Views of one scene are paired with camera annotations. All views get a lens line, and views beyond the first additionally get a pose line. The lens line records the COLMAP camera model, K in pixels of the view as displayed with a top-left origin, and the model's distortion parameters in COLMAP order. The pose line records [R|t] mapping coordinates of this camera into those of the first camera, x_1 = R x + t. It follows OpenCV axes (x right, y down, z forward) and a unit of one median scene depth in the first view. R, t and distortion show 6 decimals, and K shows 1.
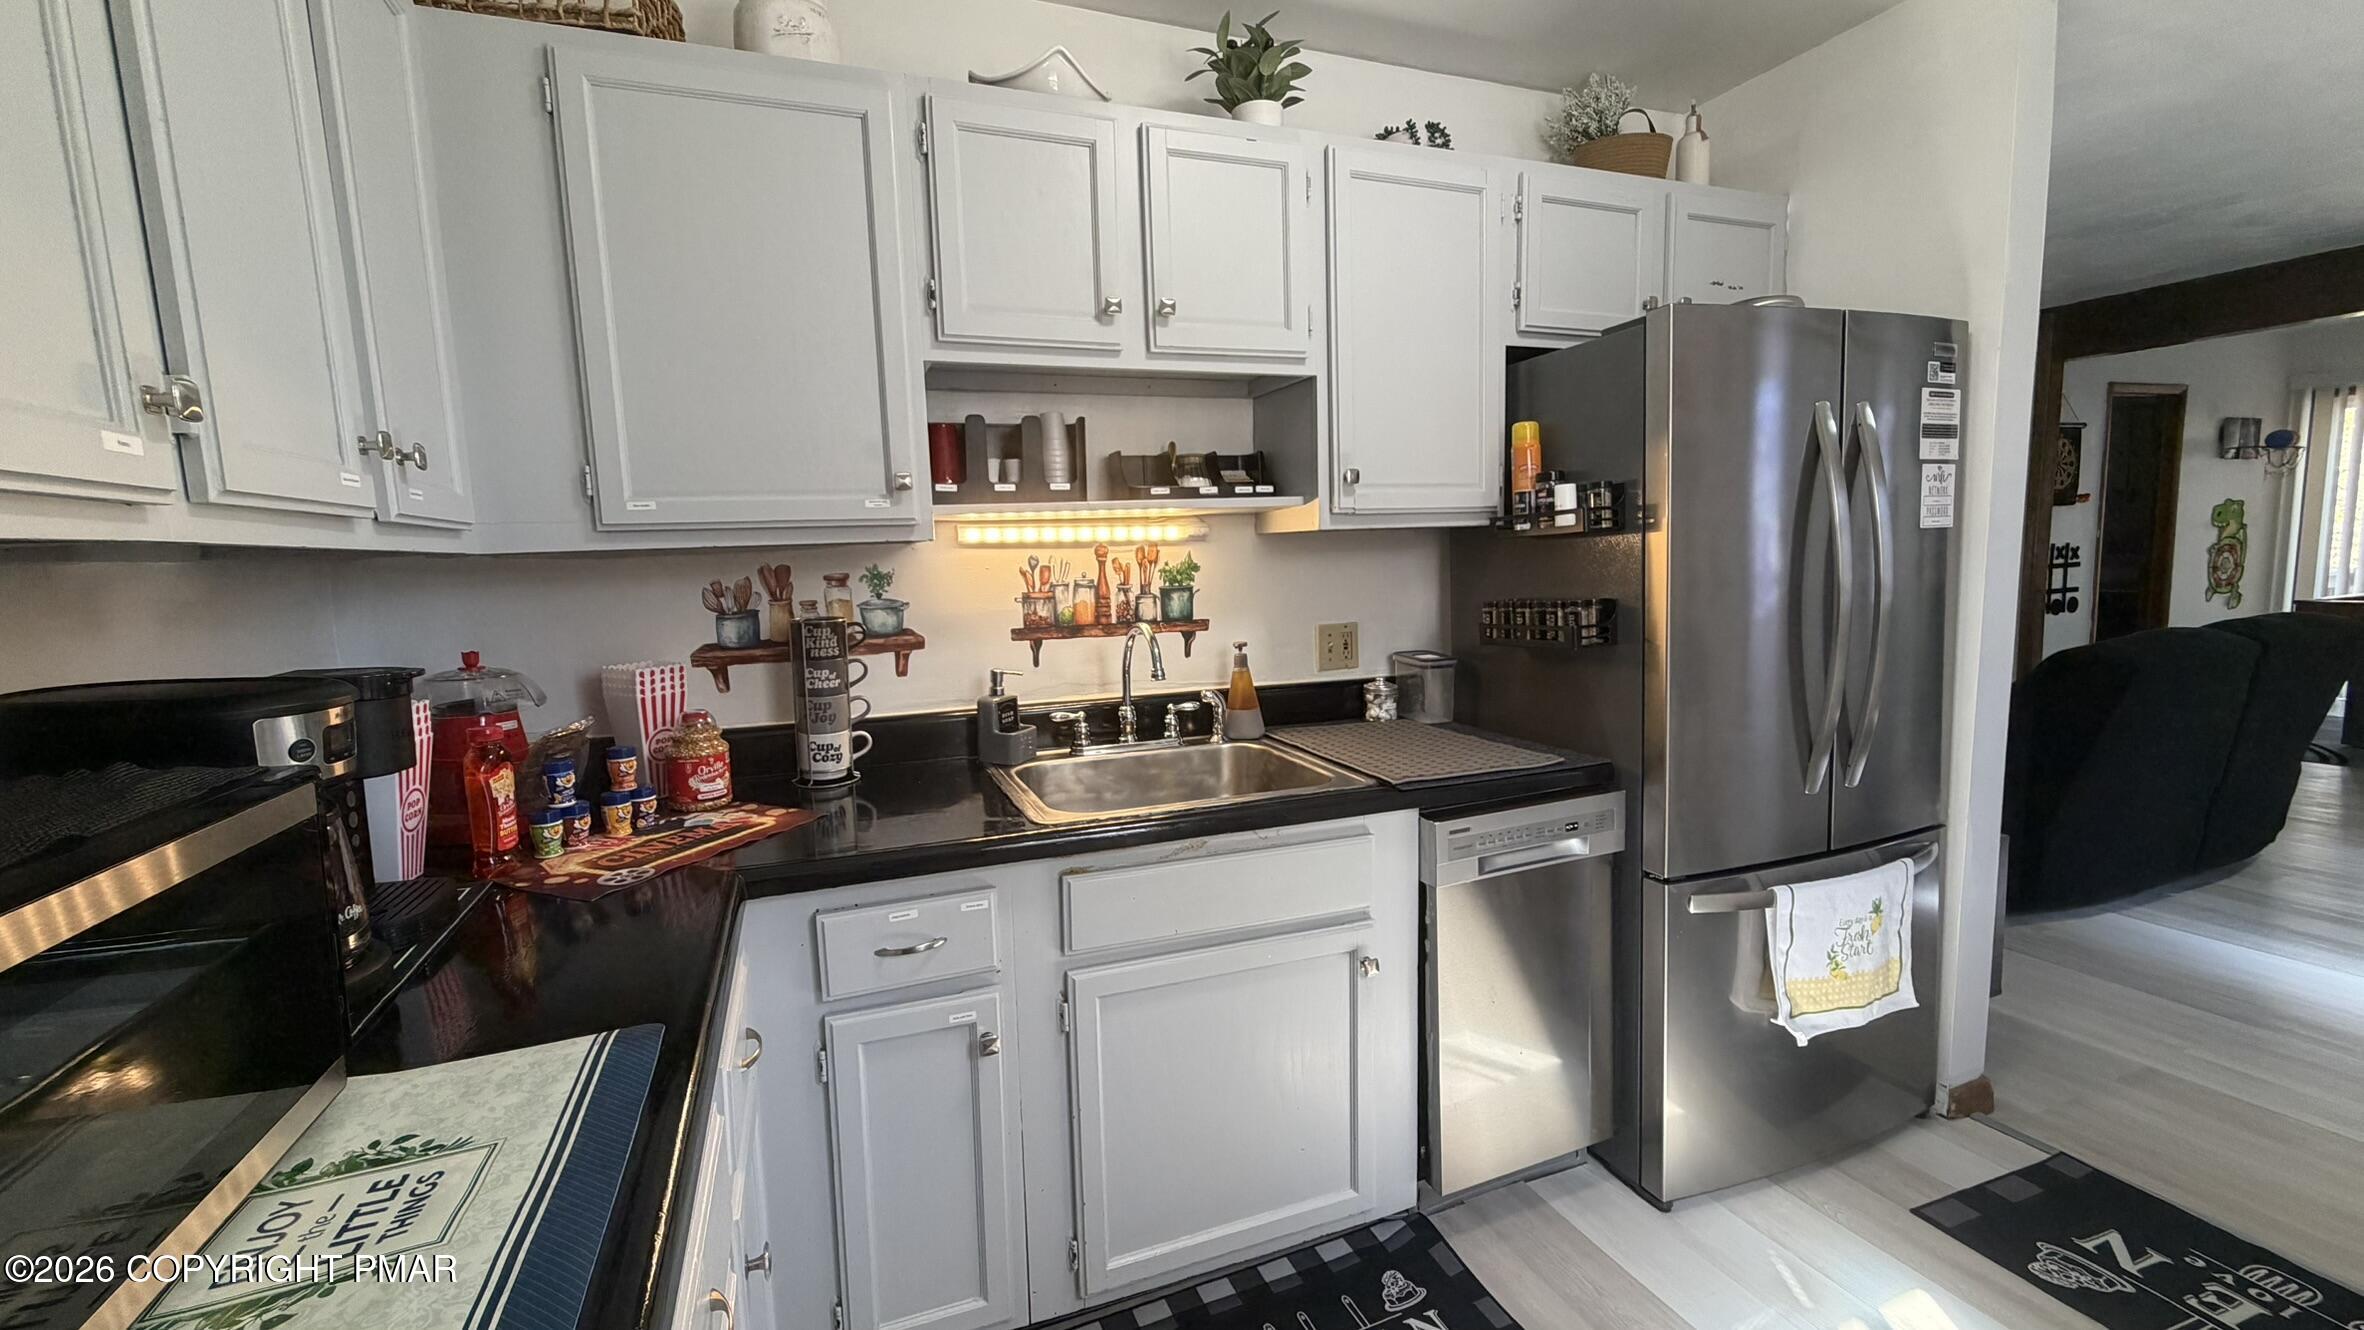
lens RADIAL K [[942.6, 0, 1171.6], [0, 942.6, 660.0], [0, 0, 1]] dist [-0.000690, 0.000009]
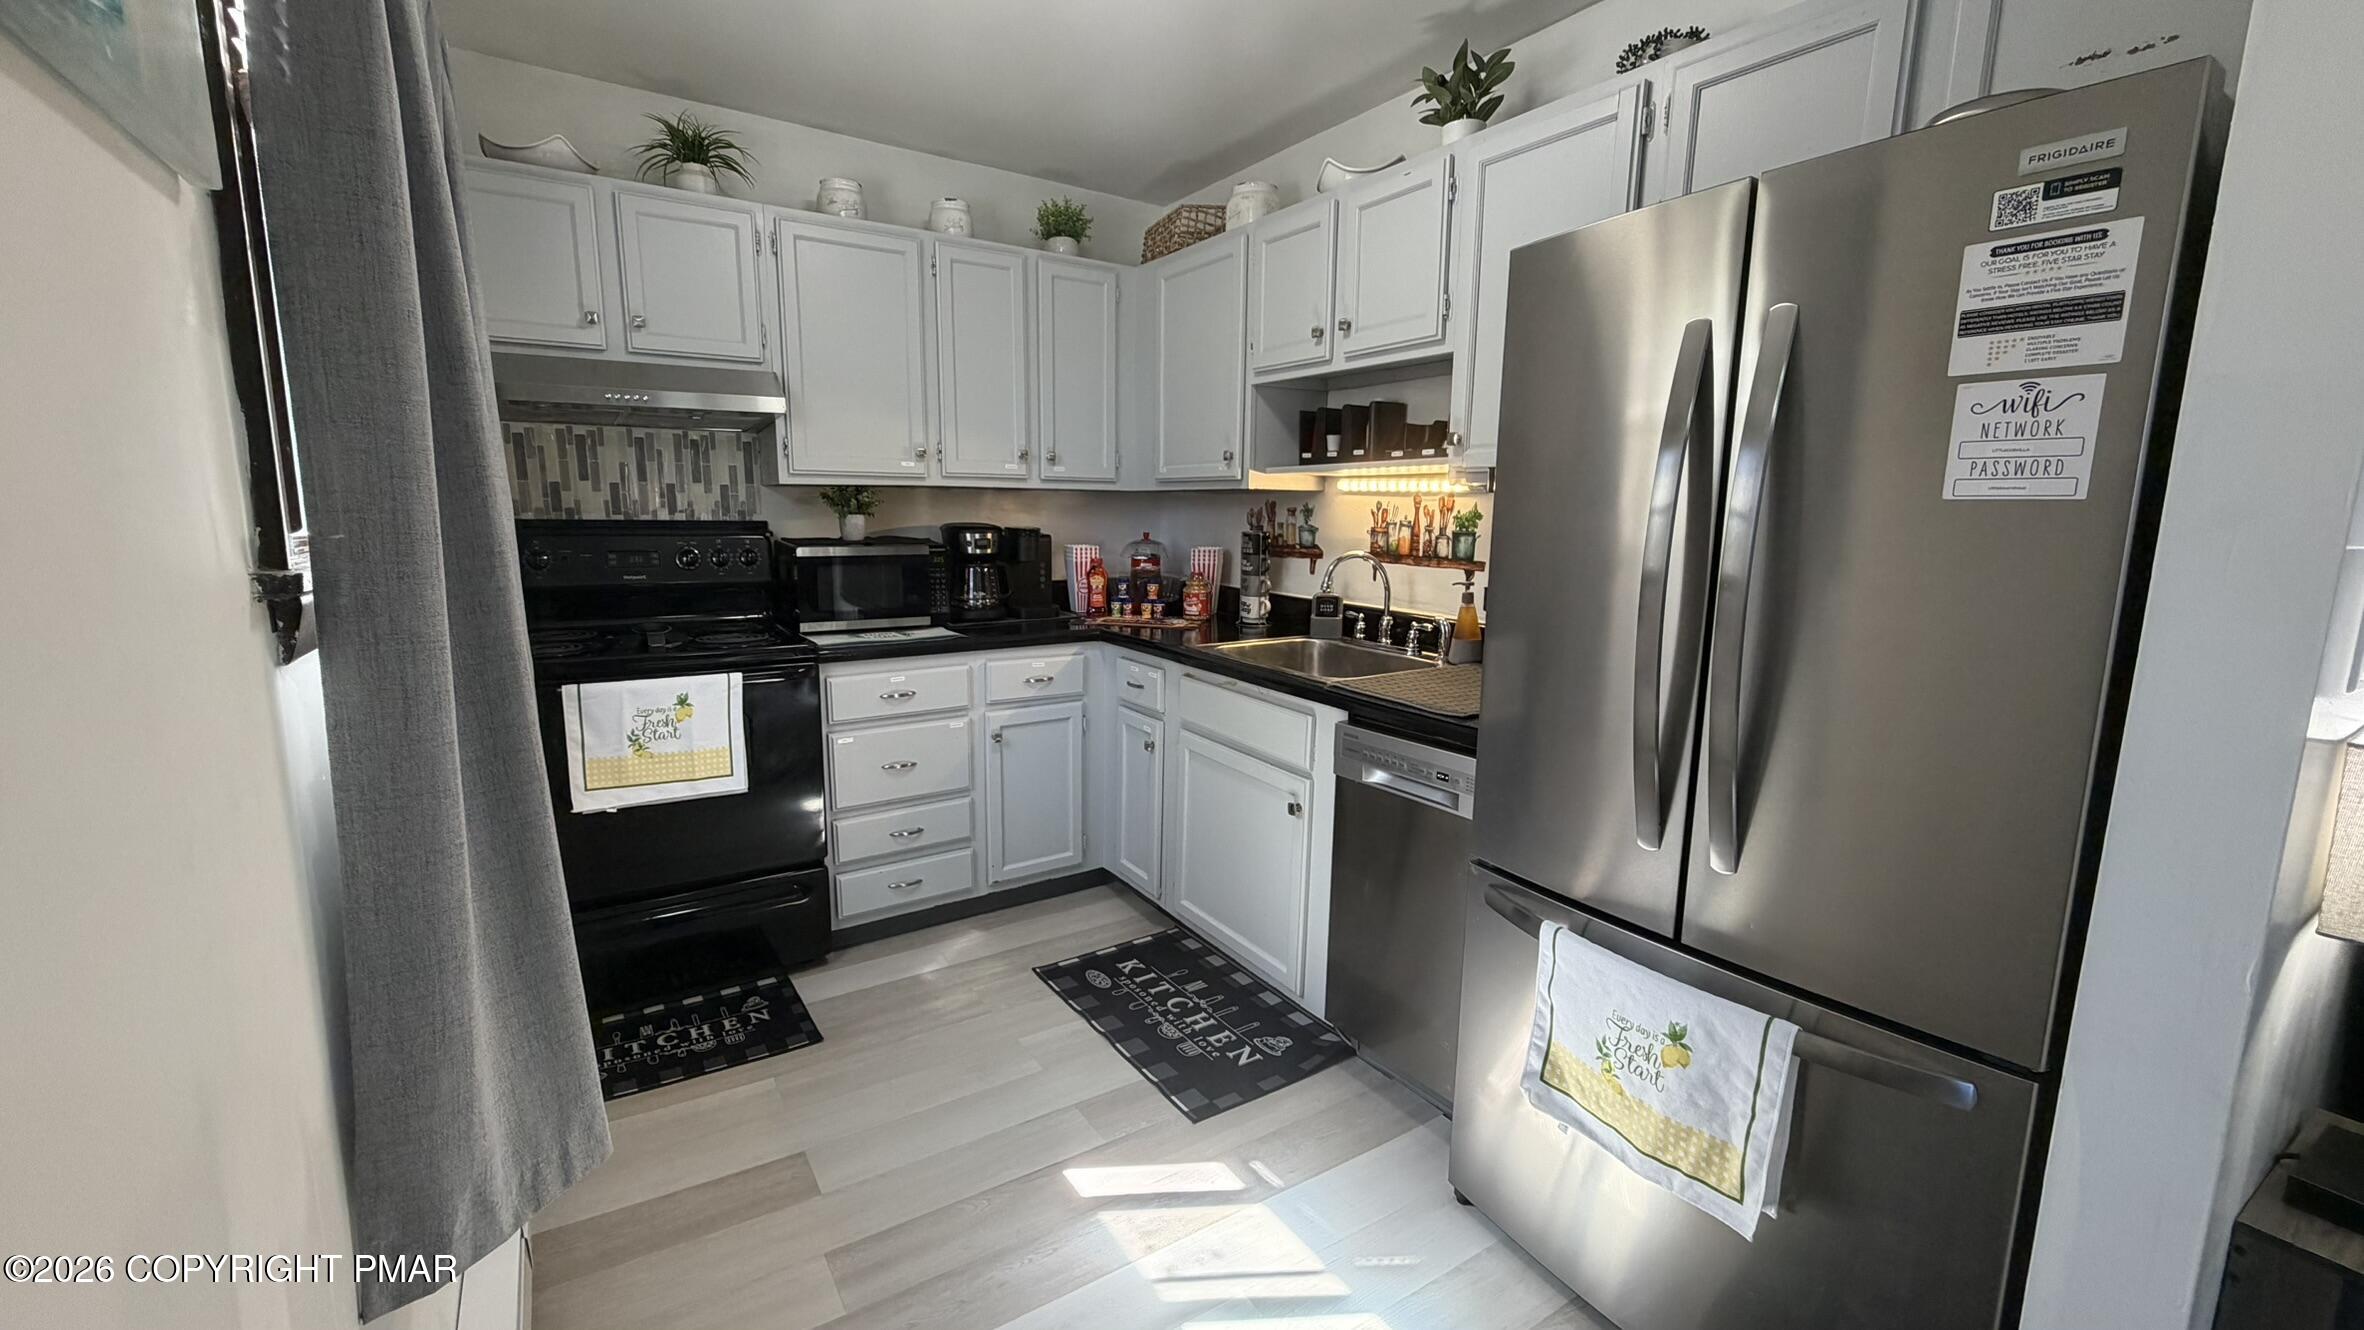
lens RADIAL K [[942.6, 0, 1174.7], [0, 942.6, 661.6], [0, 0, 1]] dist [-0.000690, 0.000009]
pose [[0.212463, 0.194659, -0.957584, 1.204663], [-0.133054, 0.976594, 0.169002, -0.076019], [0.968068, 0.091503, 0.233390, 0.413364]]
